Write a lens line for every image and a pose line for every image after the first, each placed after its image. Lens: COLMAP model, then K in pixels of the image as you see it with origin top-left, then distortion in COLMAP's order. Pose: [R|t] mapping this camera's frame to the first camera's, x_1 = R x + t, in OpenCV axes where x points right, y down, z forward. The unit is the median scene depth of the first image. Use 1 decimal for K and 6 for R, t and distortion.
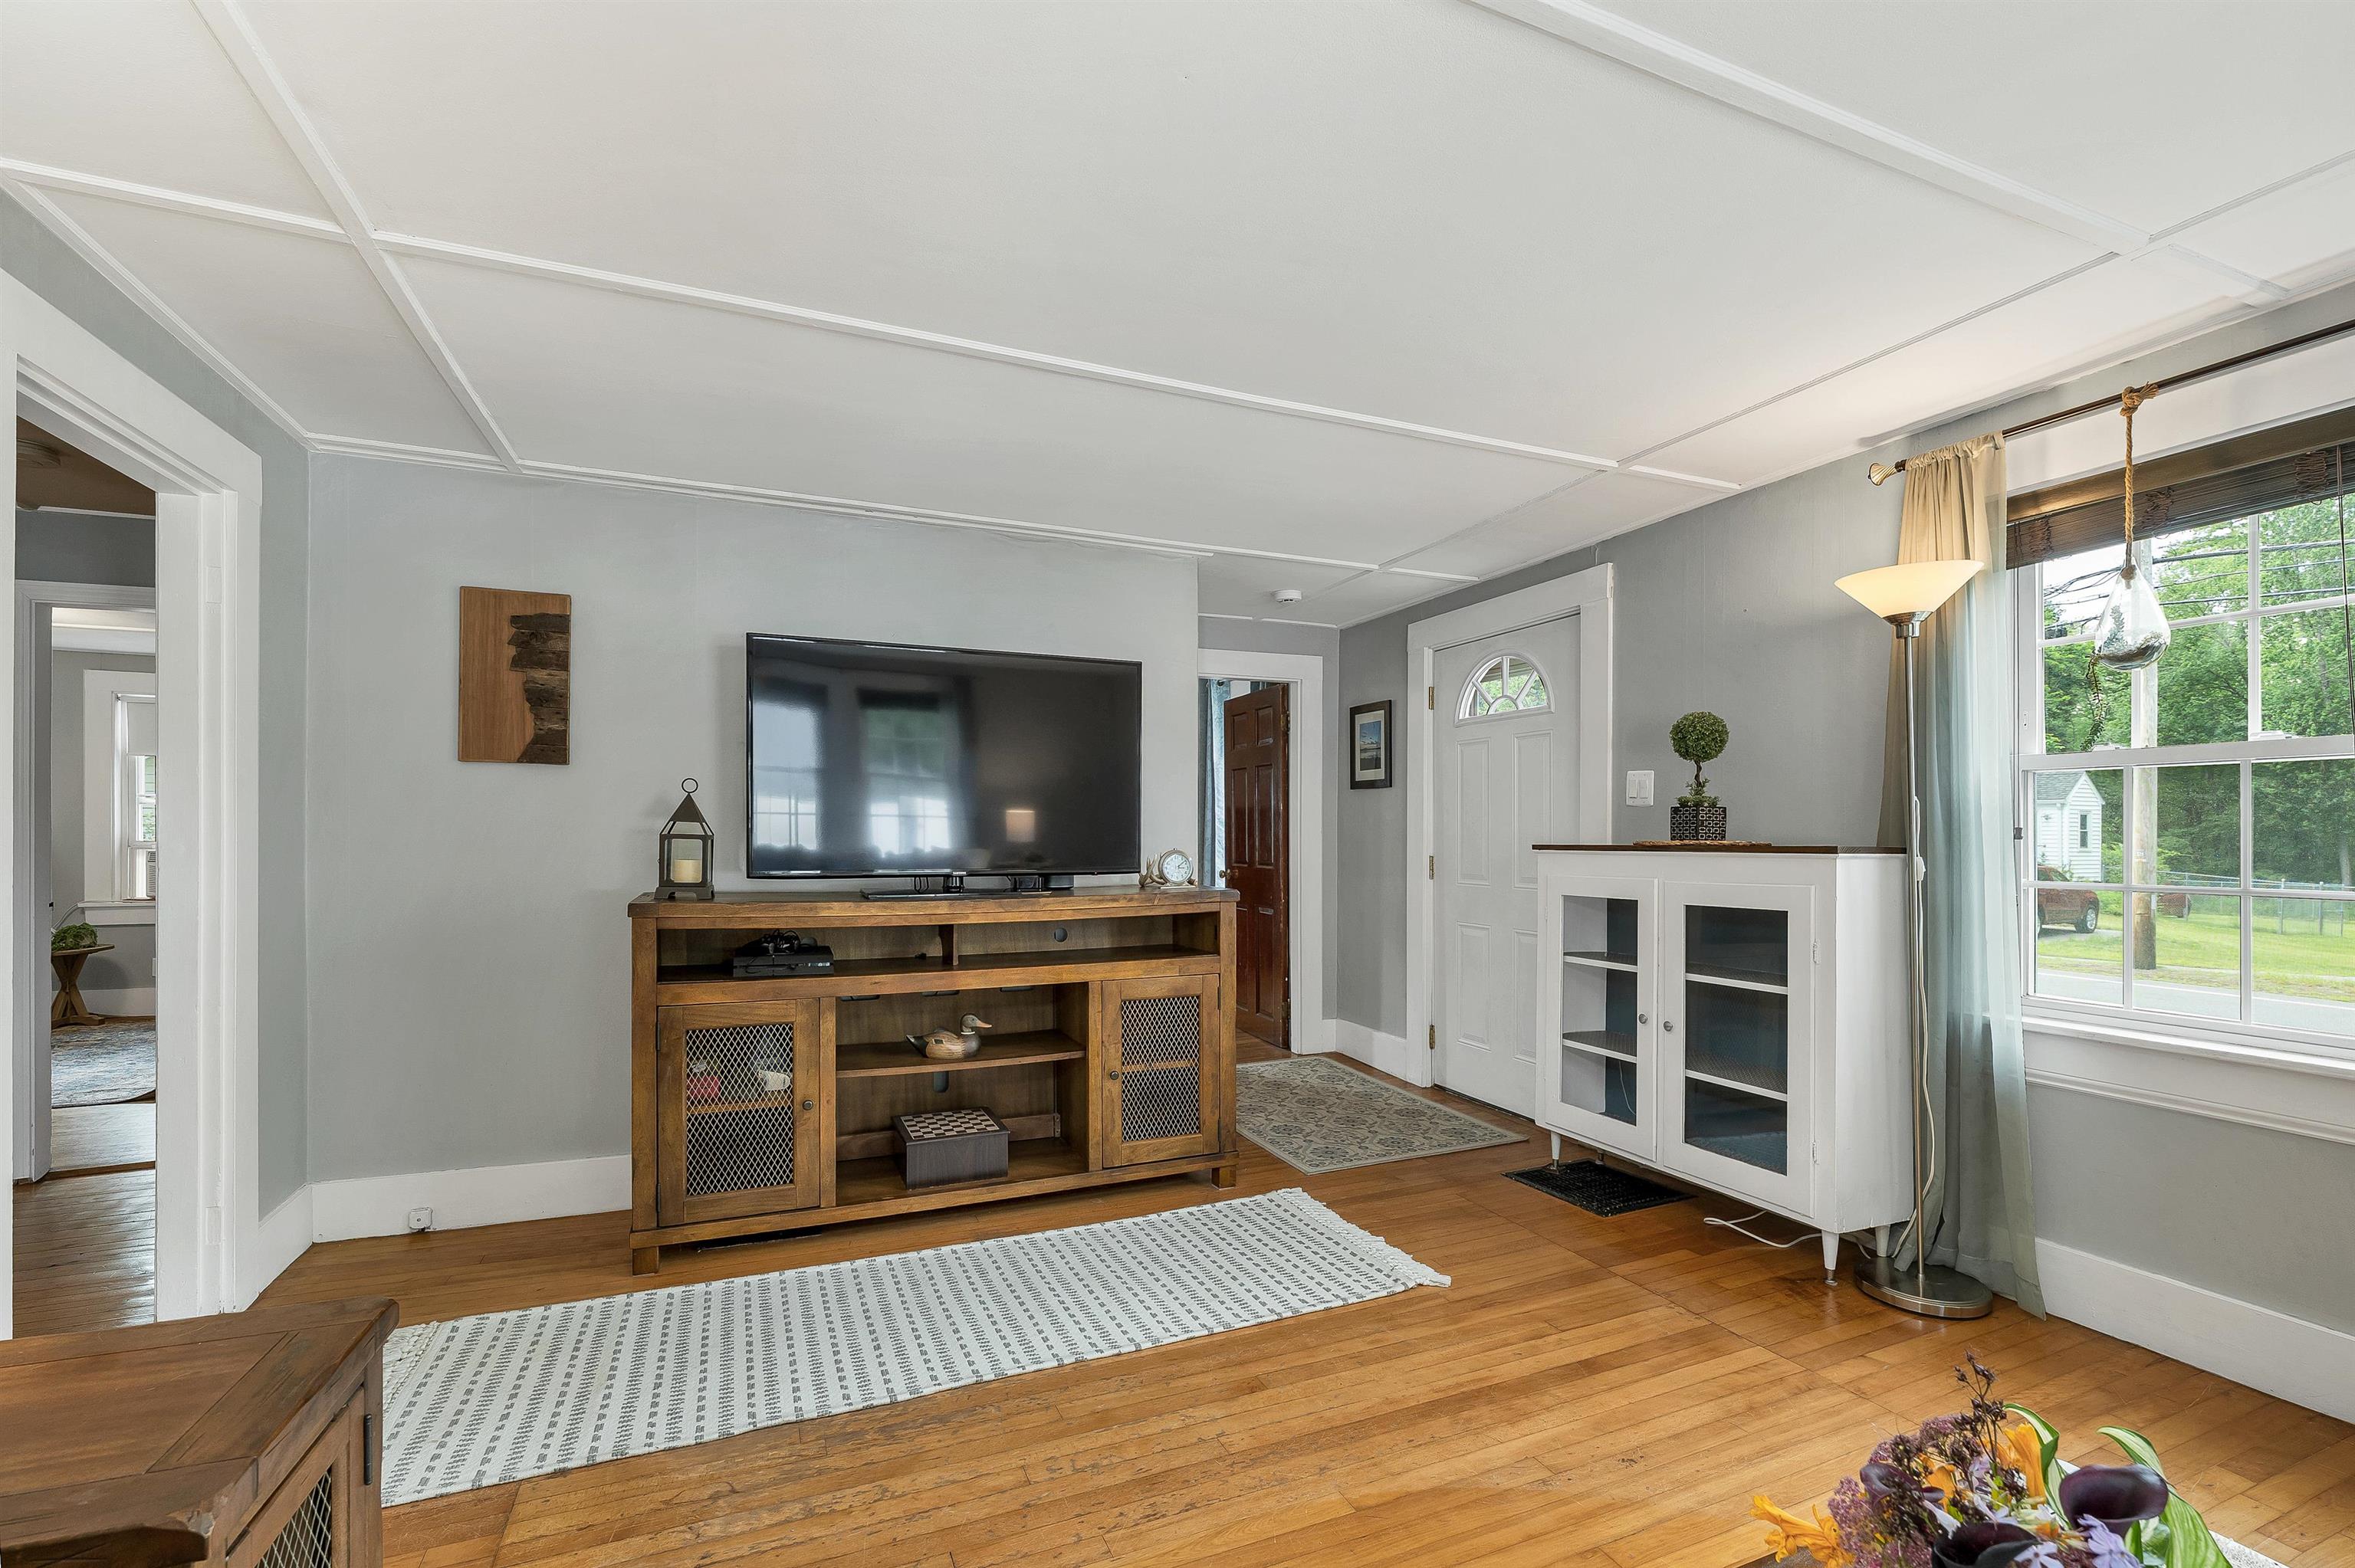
lens RADIAL K [[1004.0, 0, 1140.7], [0, 1004.0, 837.0], [0, 0, 1]] dist [-0.000739, -0.000244]
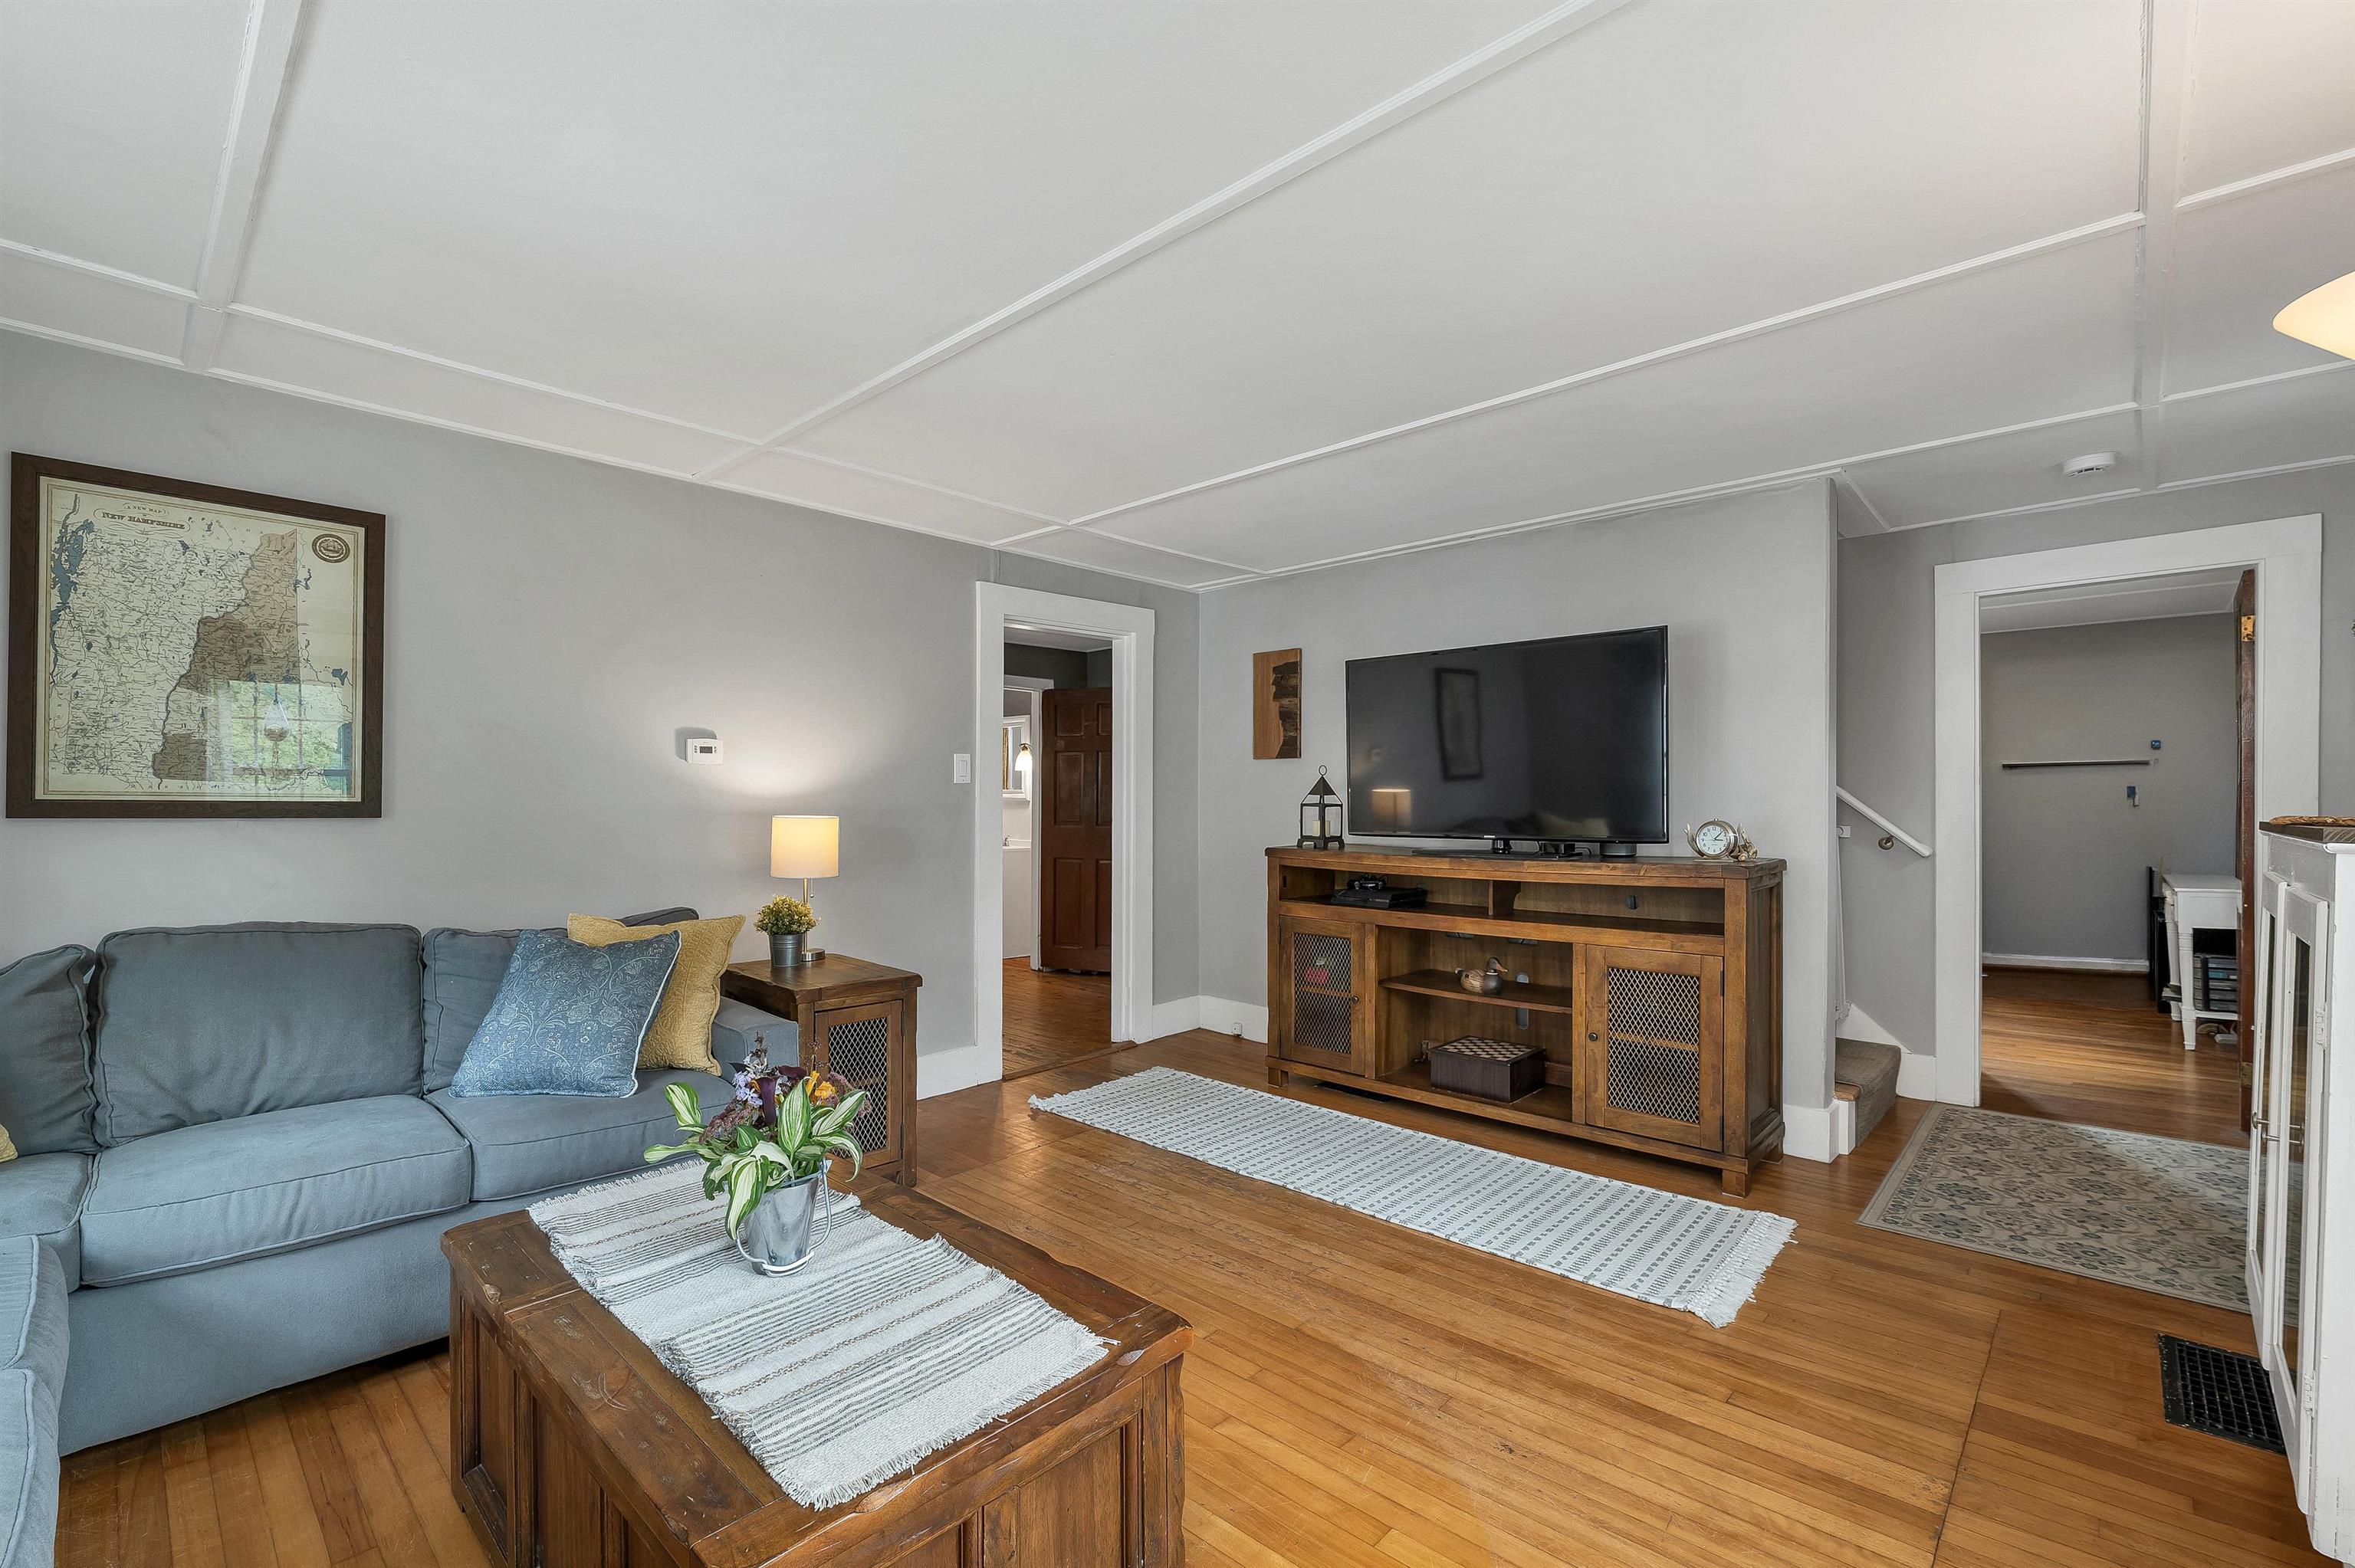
lens RADIAL K [[999.9, 0, 1174.9], [0, 999.9, 807.2], [0, 0, 1]] dist [-0.004052, -0.000391]
pose [[0.420624, 0.004437, -0.907224, 0.769260], [-0.000904, 0.999990, 0.004472, -0.003461], [0.907235, -0.001061, 0.420623, 0.187385]]
